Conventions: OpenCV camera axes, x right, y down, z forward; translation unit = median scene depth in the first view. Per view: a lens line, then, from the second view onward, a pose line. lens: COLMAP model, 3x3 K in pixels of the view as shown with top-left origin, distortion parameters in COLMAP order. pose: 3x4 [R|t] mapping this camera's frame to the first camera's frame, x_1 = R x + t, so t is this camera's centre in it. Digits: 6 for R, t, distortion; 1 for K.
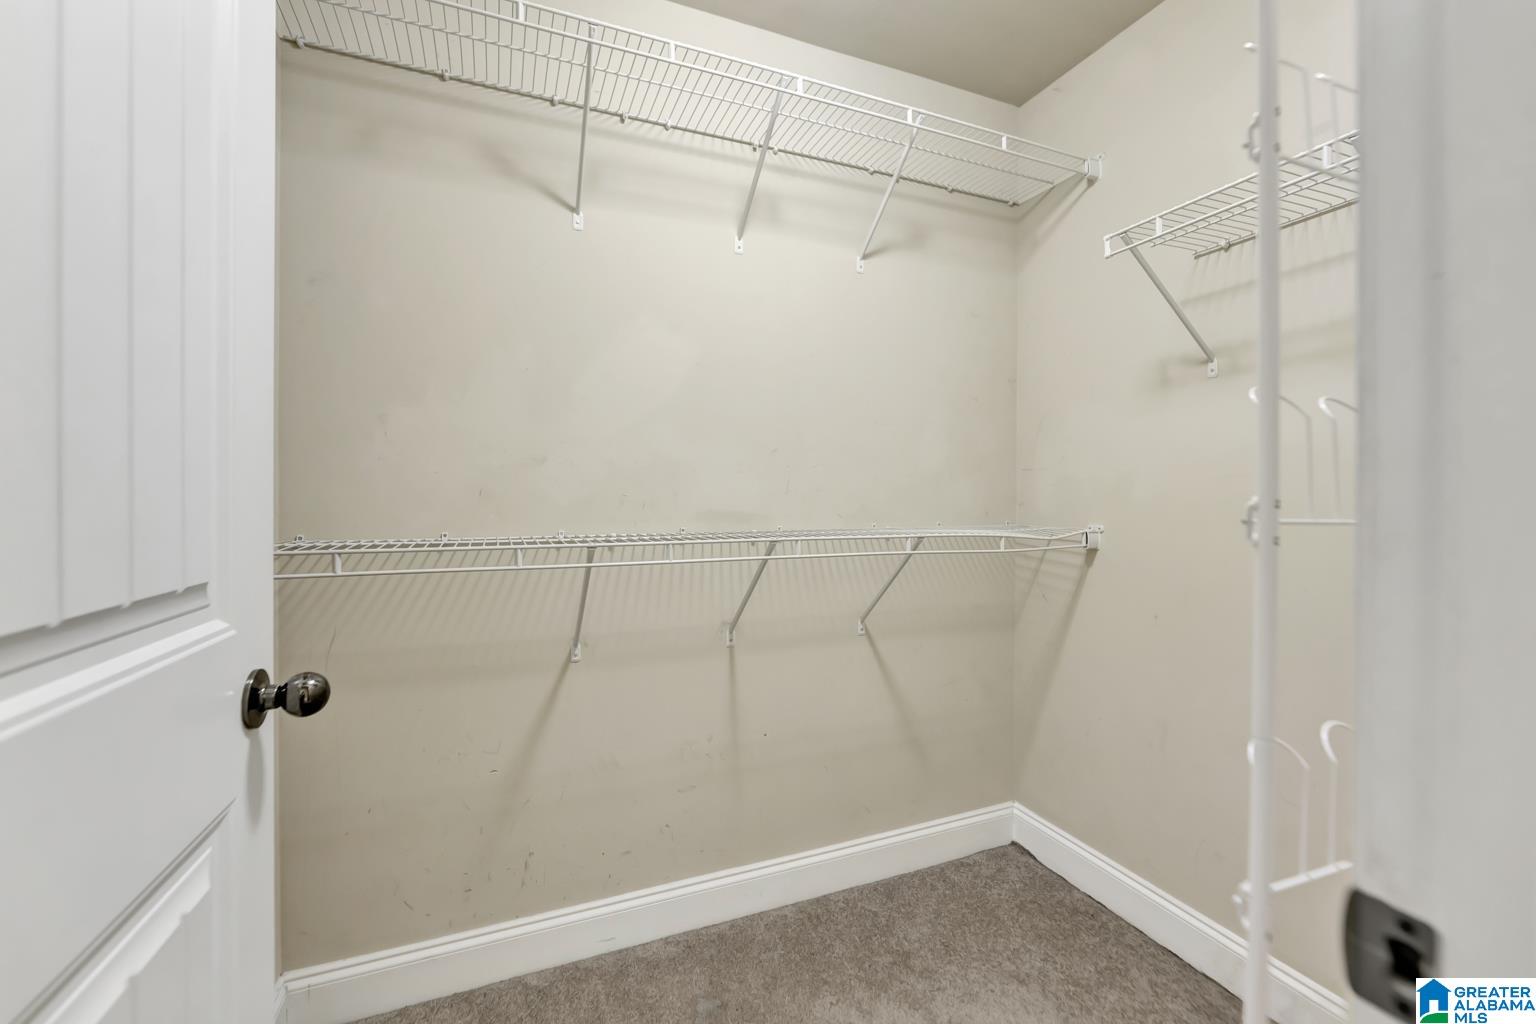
lens RADIAL K [[649.4, 0, 769.2], [0, 649.4, 507.6], [0, 0, 1]] dist [-0.000626, 0.000181]
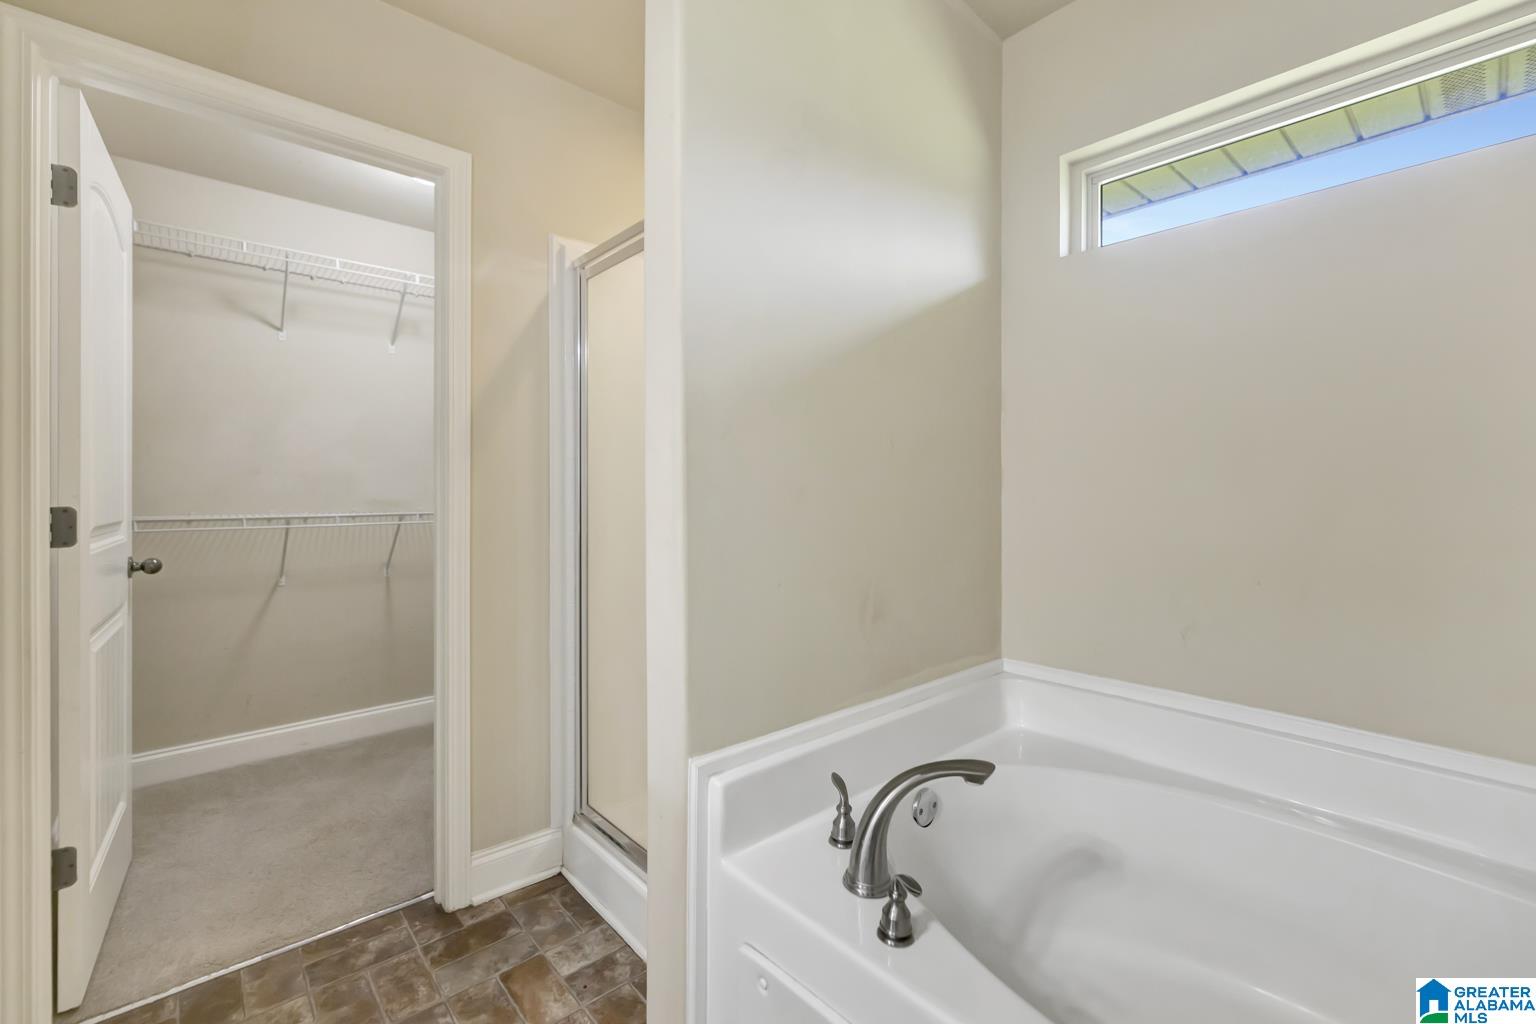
lens RADIAL K [[649.4, 0, 765.2], [0, 649.4, 499.0], [0, 0, 1]] dist [-0.000626, 0.000181]
pose [[0.948154, -0.002757, 0.317800, 0.390920], [0.003760, 0.999990, -0.002543, 0.012611], [-0.317789, 0.003606, 0.948154, -1.094700]]
